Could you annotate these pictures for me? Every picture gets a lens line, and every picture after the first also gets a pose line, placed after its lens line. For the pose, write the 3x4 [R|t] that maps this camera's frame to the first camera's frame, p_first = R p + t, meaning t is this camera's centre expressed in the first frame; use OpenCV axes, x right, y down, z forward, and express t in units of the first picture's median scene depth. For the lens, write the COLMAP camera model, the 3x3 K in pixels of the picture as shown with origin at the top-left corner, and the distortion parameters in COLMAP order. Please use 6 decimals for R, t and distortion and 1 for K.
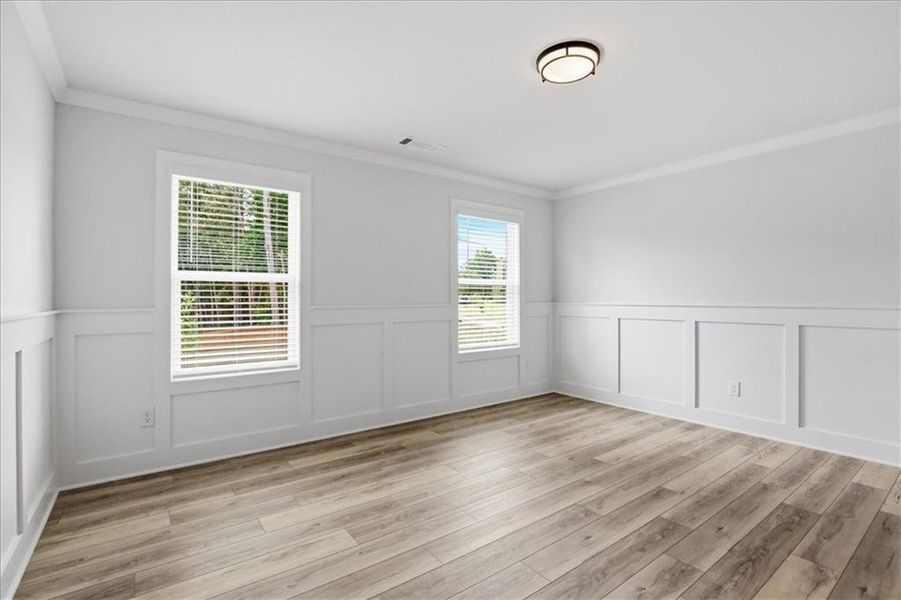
lens RADIAL K [[419.9, 0, 452.8], [0, 419.9, 299.0], [0, 0, 1]] dist [-0.036704, 0.007102]
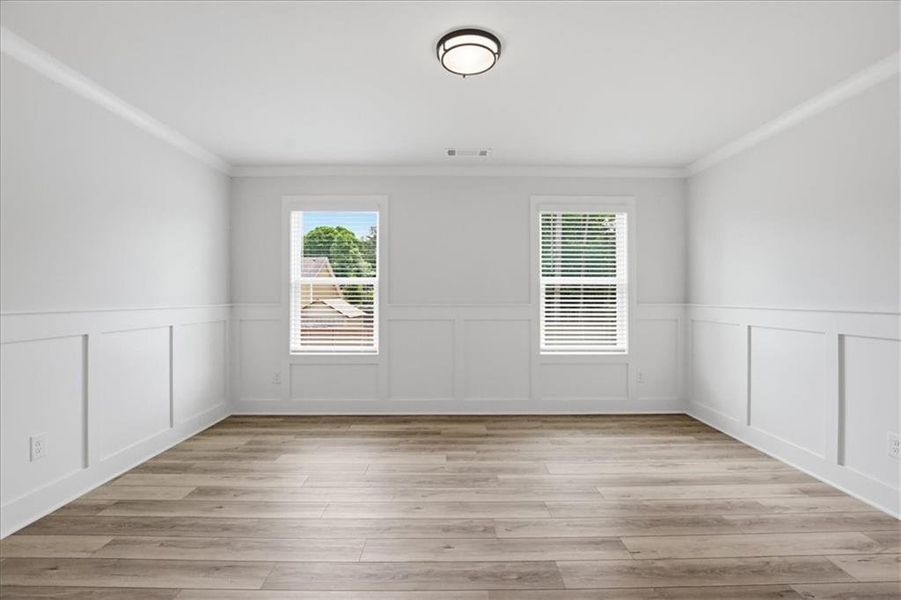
lens RADIAL K [[411.1, 0, 452.5], [0, 411.1, 299.0], [0, 0, 1]] dist [-0.034161, 0.004836]
pose [[0.811914, 0.006545, -0.583740, 0.475170], [-0.005202, 0.999979, 0.003976, -0.001953], [0.583753, -0.000191, 0.811931, 0.129317]]
